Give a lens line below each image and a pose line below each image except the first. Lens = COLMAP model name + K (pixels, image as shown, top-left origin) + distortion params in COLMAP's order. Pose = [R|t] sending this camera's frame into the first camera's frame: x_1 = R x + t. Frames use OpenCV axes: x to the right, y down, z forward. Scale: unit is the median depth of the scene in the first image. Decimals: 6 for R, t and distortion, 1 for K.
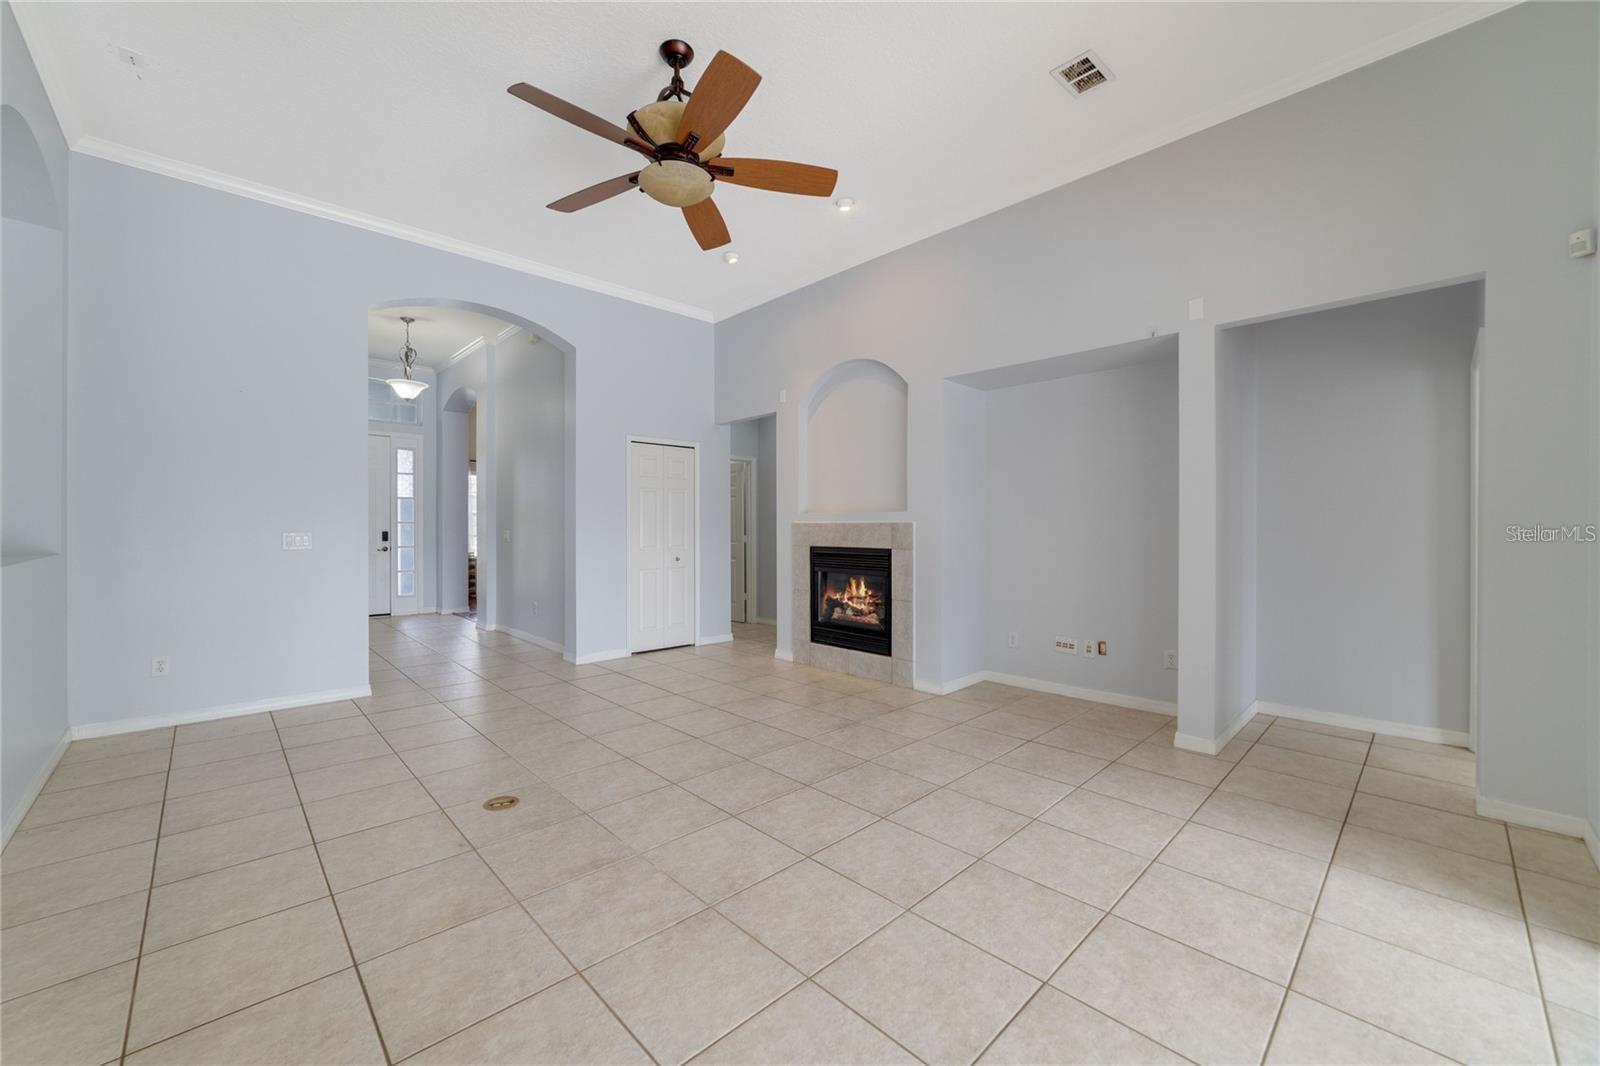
lens RADIAL K [[623.4, 0, 787.0], [0, 623.4, 507.8], [0, 0, 1]] dist [-0.006952, 0.000383]
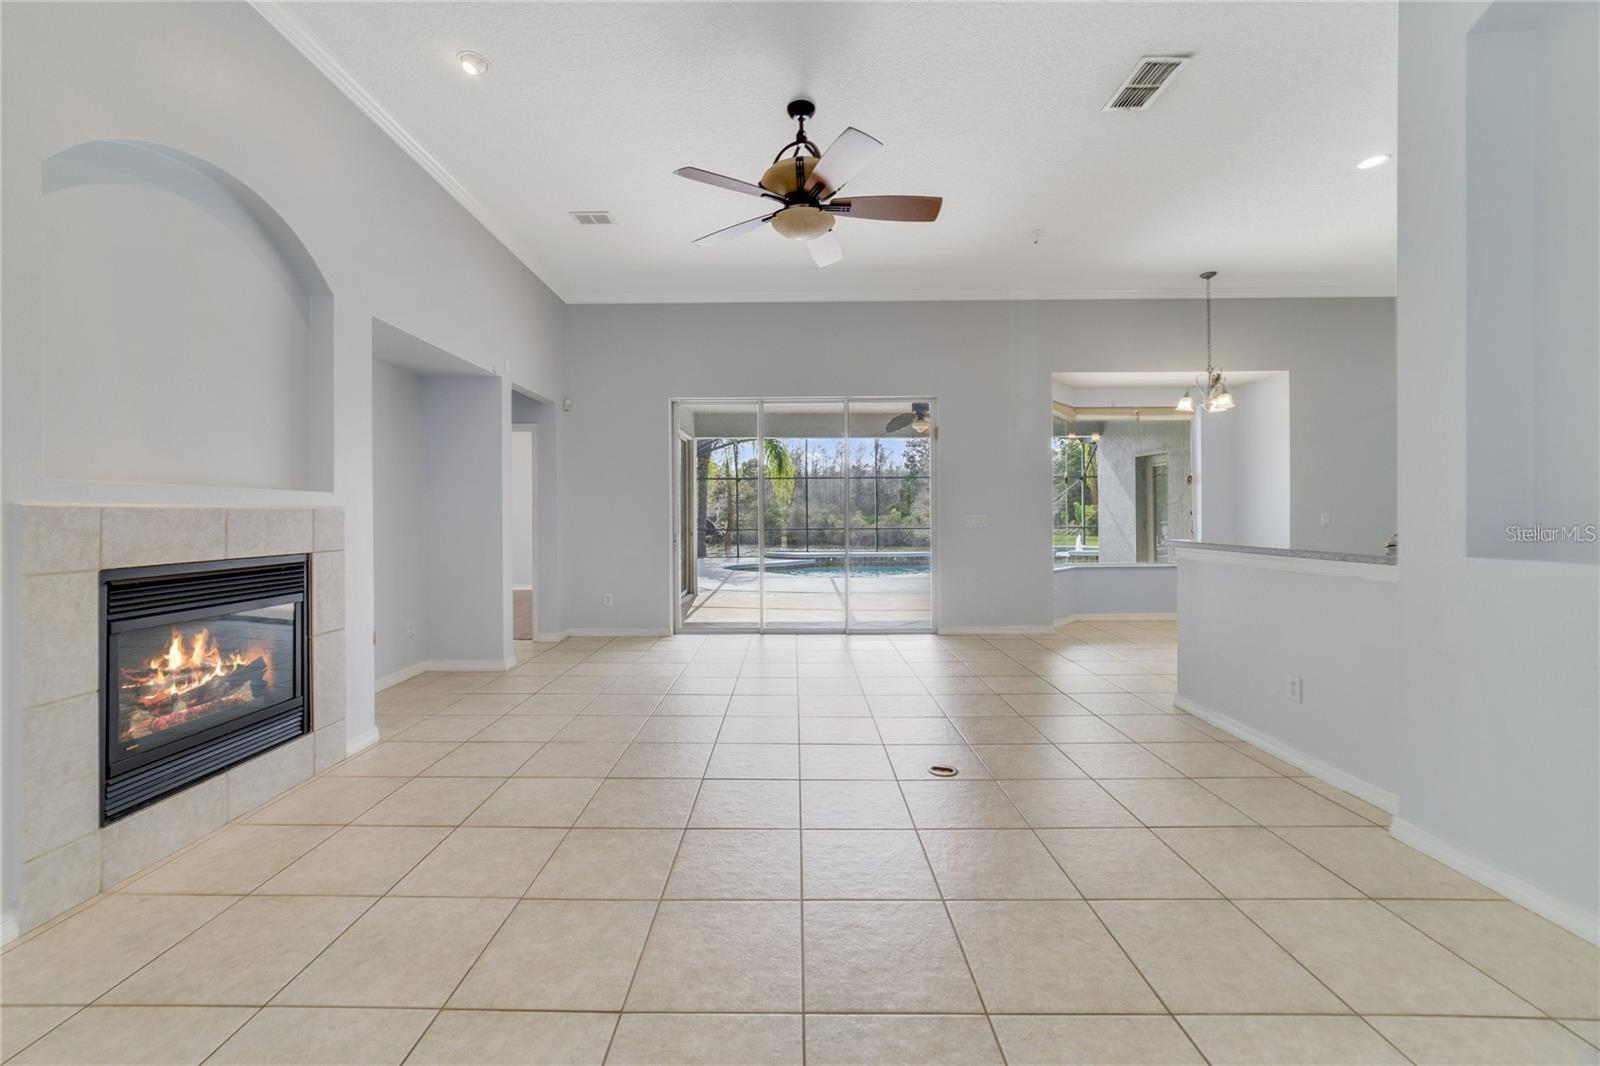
lens RADIAL K [[613.8, 0, 792.4], [0, 613.8, 506.0], [0, 0, 1]] dist [-0.000262, -0.000074]
pose [[-0.713464, 0.007962, 0.700646, -0.574137], [-0.014266, 0.999563, -0.025886, 0.030941], [-0.700546, -0.028464, -0.713039, 1.100344]]
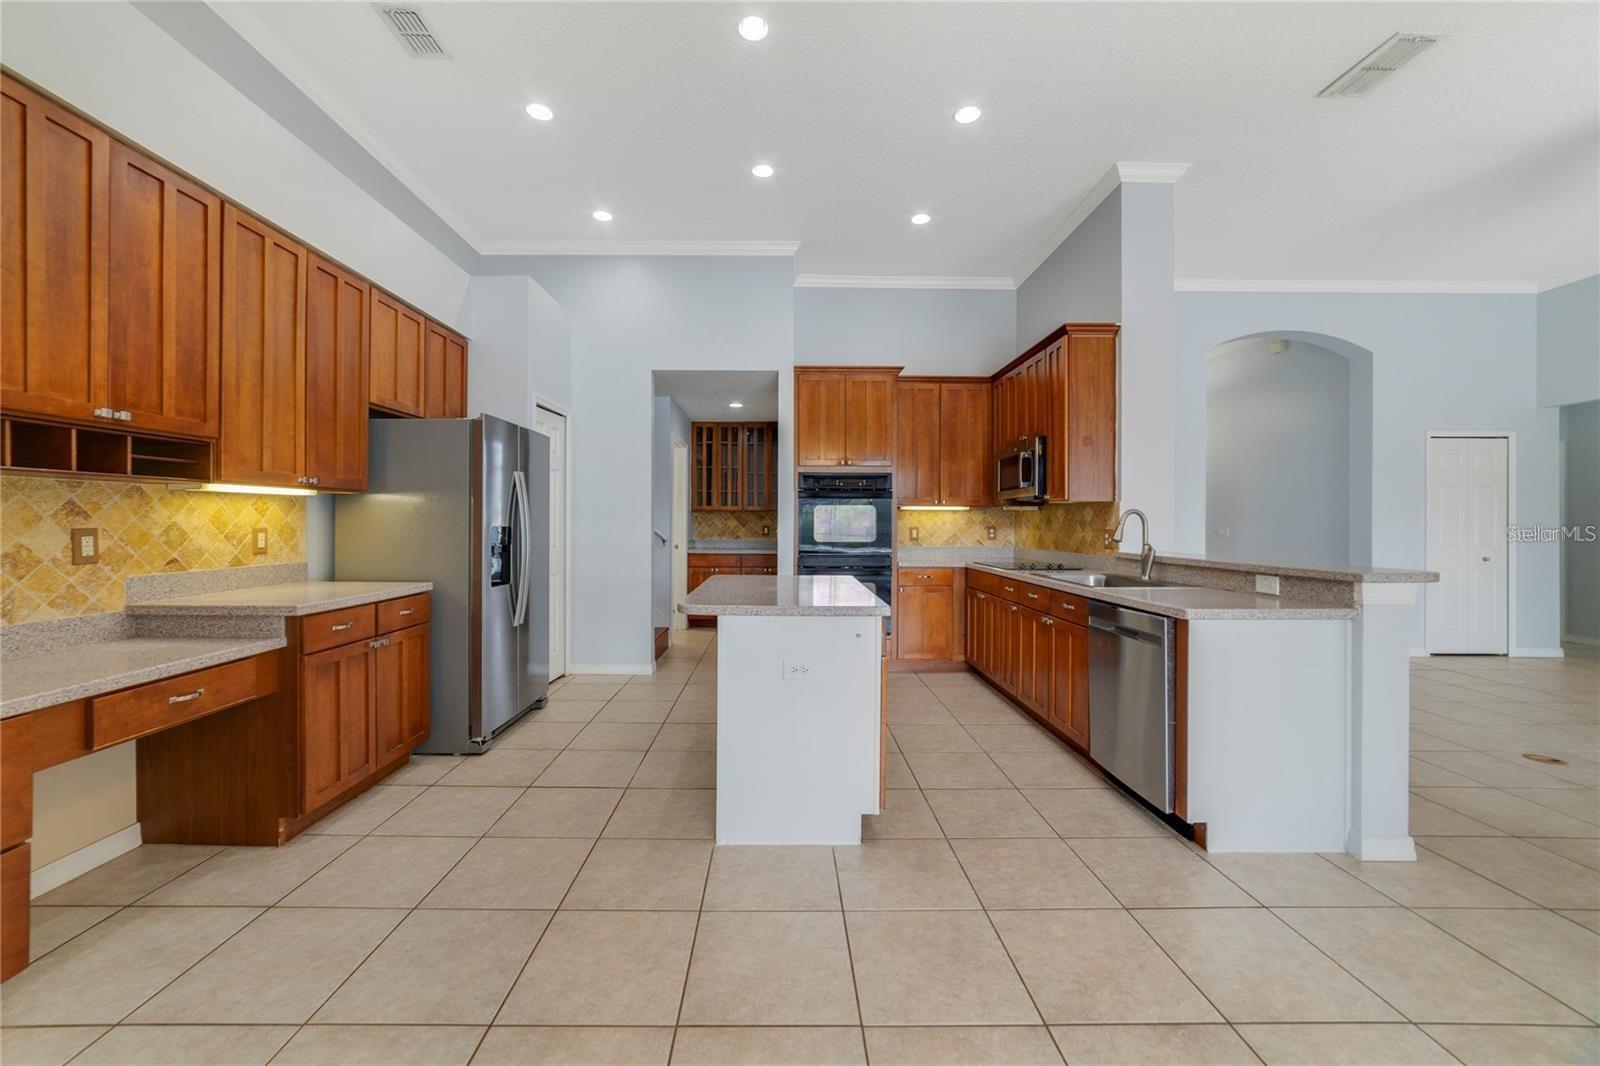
lens RADIAL K [[617.7, 0, 788.9], [0, 617.7, 525.6], [0, 0, 1]] dist [-0.009197, 0.000135]
pose [[0.735117, 0.001715, -0.677938, -0.413039], [0.020538, 0.999481, 0.024799, -0.015849], [0.677629, -0.032154, 0.734700, -0.466717]]
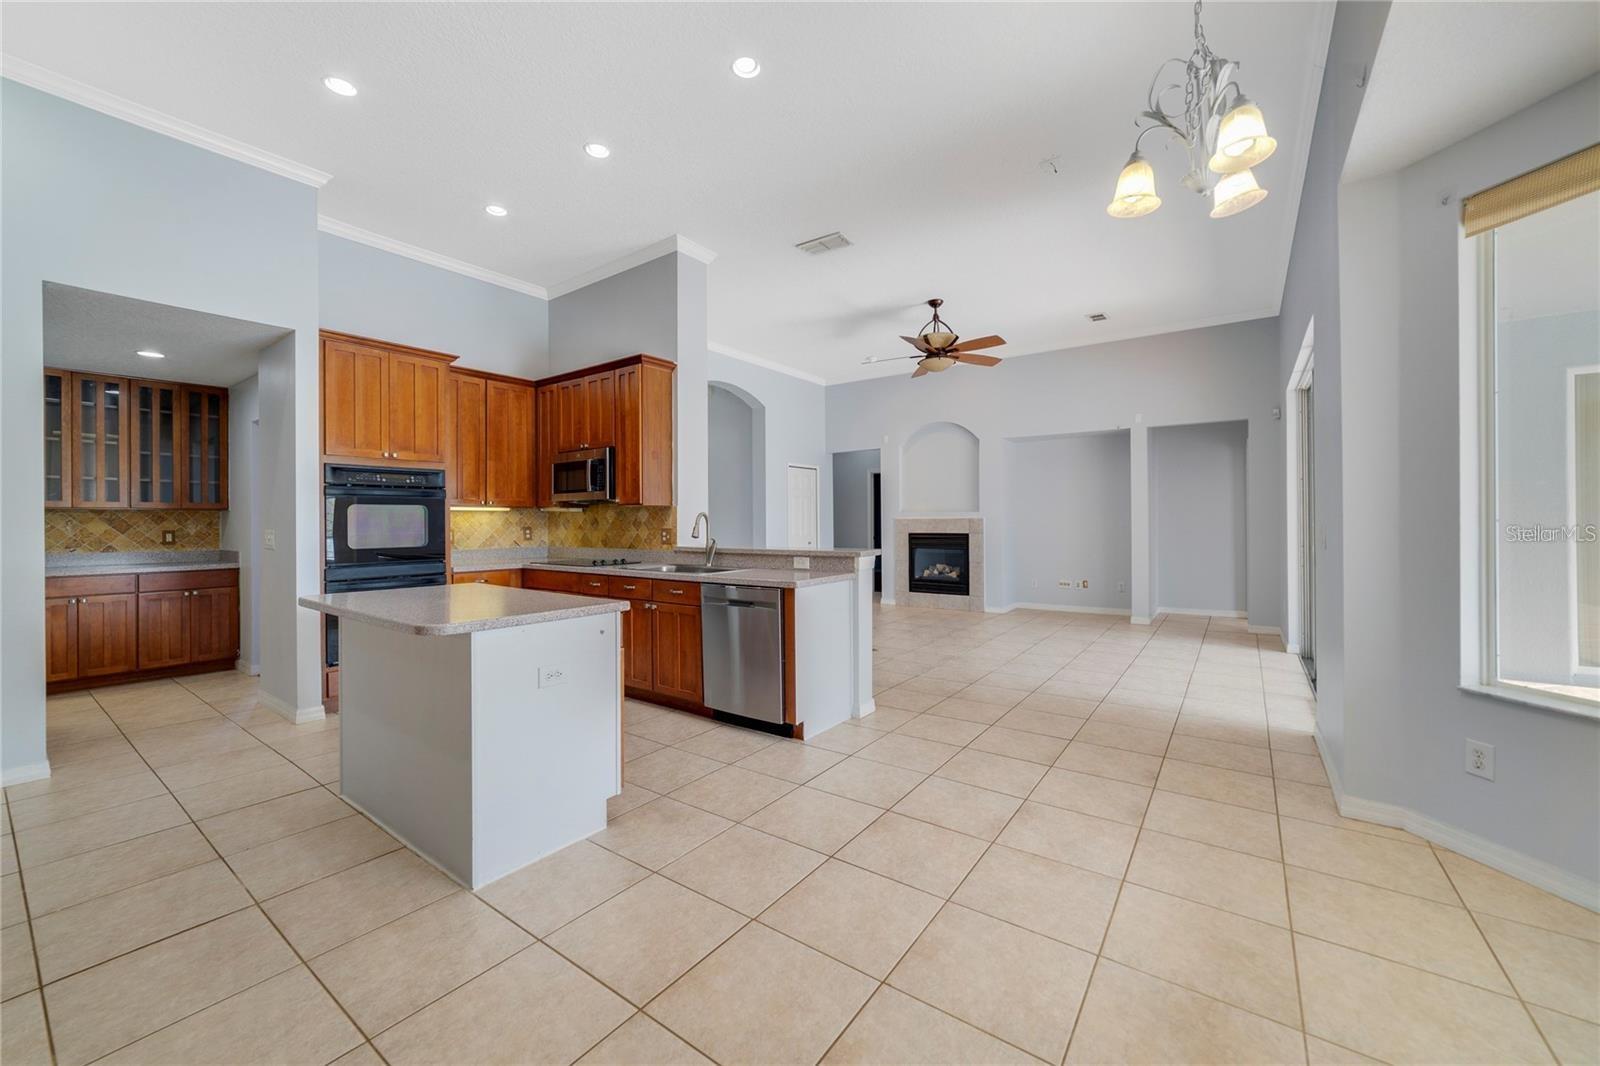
lens RADIAL K [[623.6, 0, 785.3], [0, 623.6, 523.4], [0, 0, 1]] dist [-0.028769, 0.011568]
pose [[0.984363, -0.010069, 0.175865, -0.636496], [0.003980, 0.999381, 0.034944, -0.024190], [-0.176108, -0.033698, 0.983794, -0.605395]]
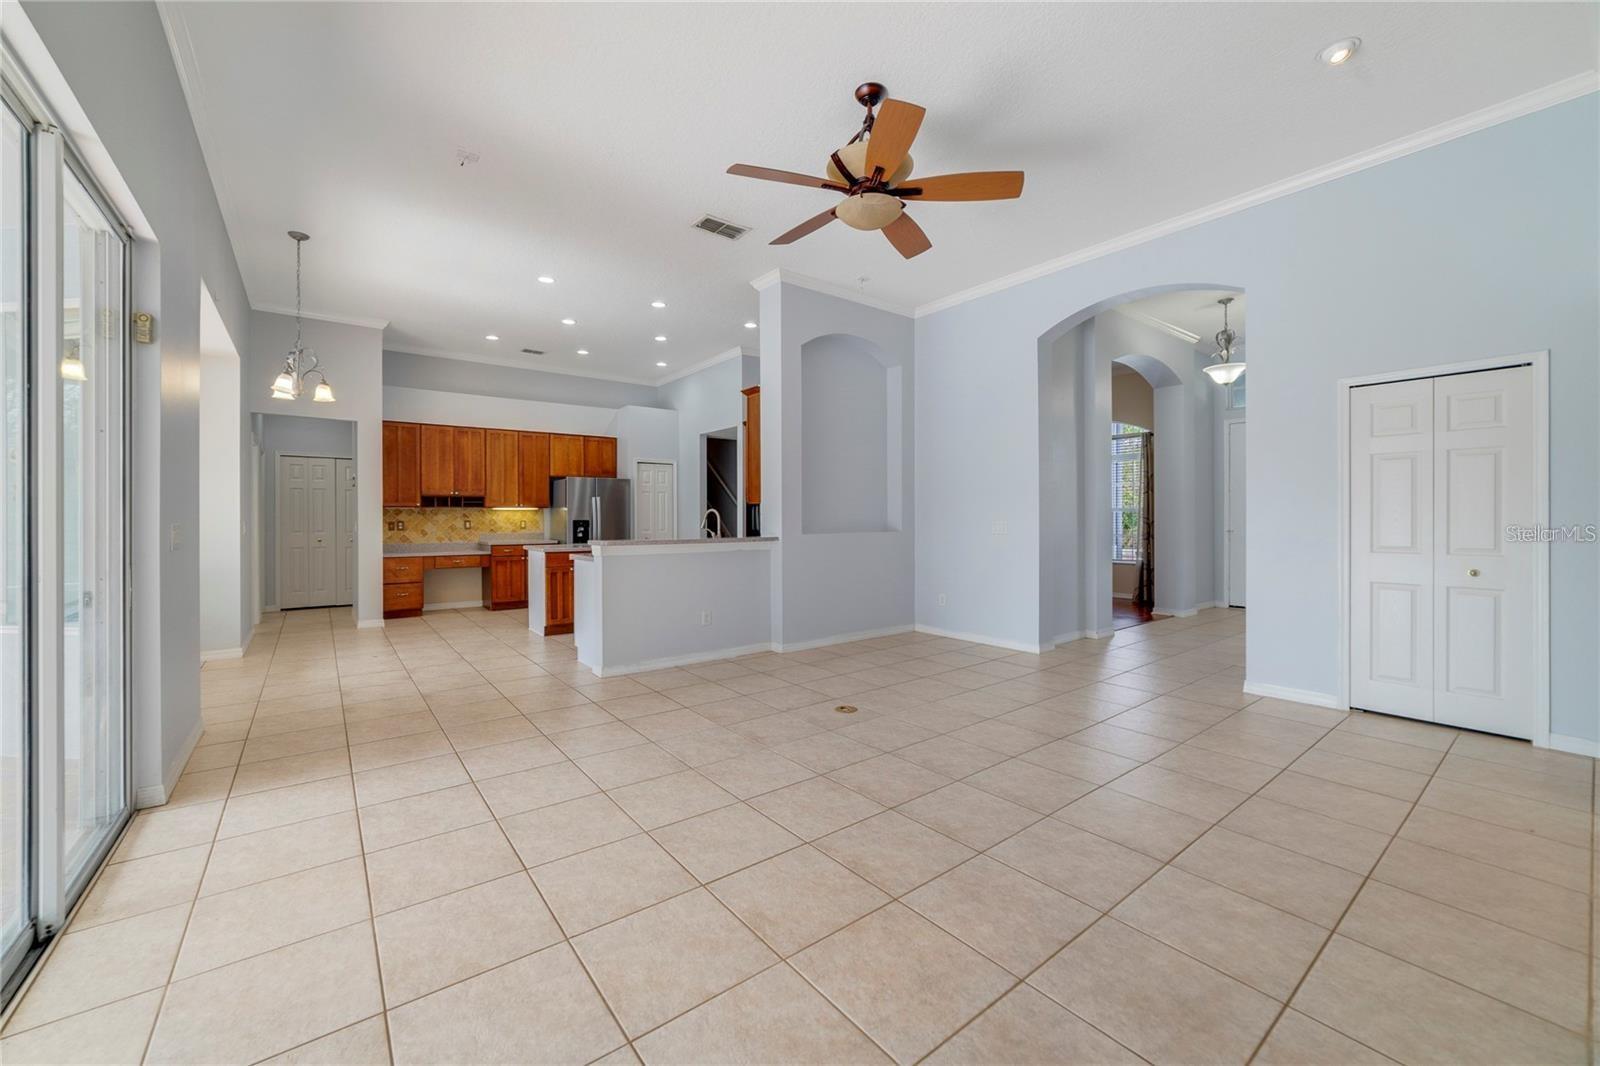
lens RADIAL K [[634.5, 0, 794.3], [0, 634.5, 518.3], [0, 0, 1]] dist [-0.020196, -0.000002]
pose [[-0.106845, -0.002687, -0.994272, 0.558217], [0.033050, 0.999434, -0.006252, 0.020933], [0.993726, -0.033528, -0.106696, 0.578609]]
